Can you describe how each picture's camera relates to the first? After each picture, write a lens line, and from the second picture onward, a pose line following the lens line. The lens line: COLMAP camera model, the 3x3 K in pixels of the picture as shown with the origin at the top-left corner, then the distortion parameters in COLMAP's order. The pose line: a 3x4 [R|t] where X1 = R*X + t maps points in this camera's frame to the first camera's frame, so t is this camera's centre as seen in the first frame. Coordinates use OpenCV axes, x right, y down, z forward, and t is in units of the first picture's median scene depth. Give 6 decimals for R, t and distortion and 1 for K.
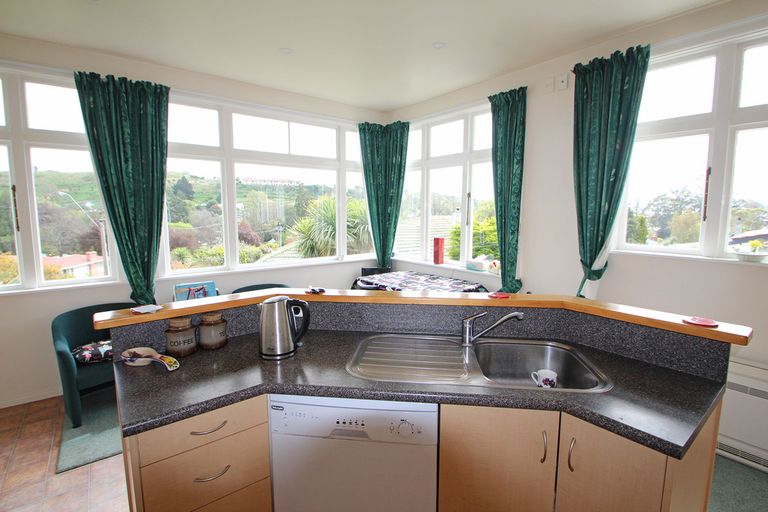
lens RADIAL K [[367.4, 0, 384.9], [0, 367.4, 246.6], [0, 0, 1]] dist [0.001275, -0.000148]
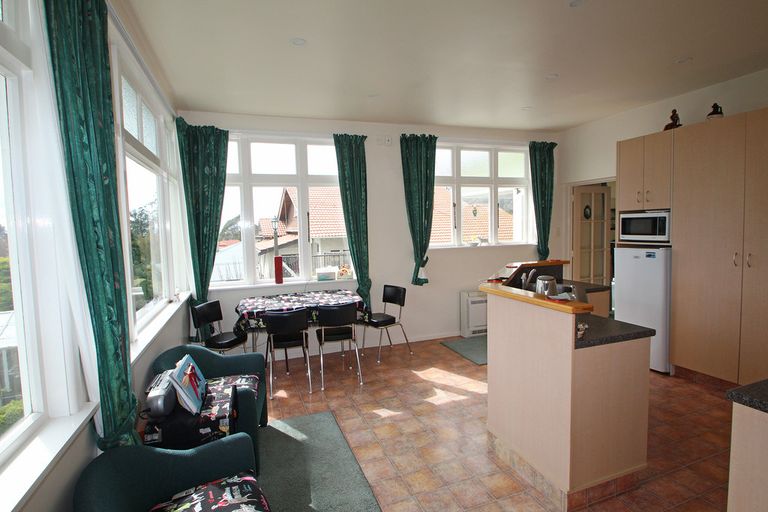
lens RADIAL K [[399.3, 0, 384.0], [0, 399.3, 256.0], [0, 0, 1]] dist [-0.001078, -0.000118]
pose [[0.316299, -0.081066, 0.945189, -0.838498], [0.121550, 0.991593, 0.044370, -0.042293], [-0.940840, 0.100854, 0.323494, 0.411767]]
